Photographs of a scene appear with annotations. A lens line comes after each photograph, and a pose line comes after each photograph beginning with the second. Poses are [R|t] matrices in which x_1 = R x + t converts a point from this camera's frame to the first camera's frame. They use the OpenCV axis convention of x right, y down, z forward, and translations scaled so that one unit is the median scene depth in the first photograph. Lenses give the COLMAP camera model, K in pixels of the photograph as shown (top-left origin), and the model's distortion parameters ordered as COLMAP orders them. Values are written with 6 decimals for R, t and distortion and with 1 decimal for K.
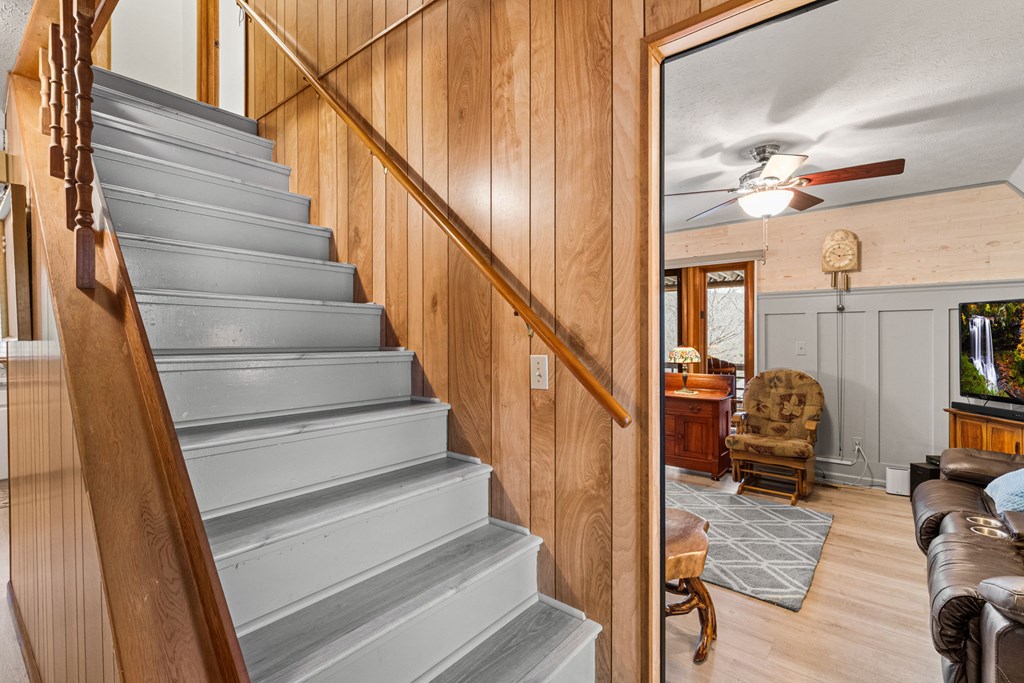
lens RADIAL K [[472.0, 0, 508.3], [0, 472.0, 343.7], [0, 0, 1]] dist [-0.004087, -0.000219]
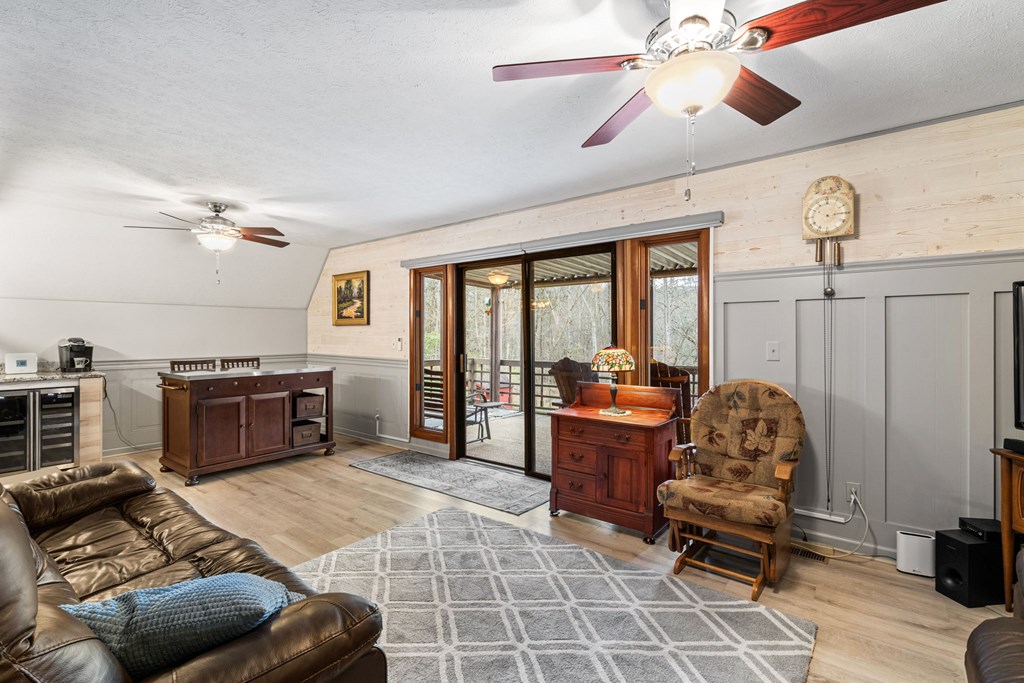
lens RADIAL K [[472.0, 0, 510.3], [0, 472.0, 340.5], [0, 0, 1]] dist [-0.004087, -0.000219]
pose [[0.999831, 0.003440, 0.018076, 0.234715], [-0.003369, 0.999987, -0.003909, -0.002079], [-0.018089, 0.003848, 0.999829, 0.330683]]
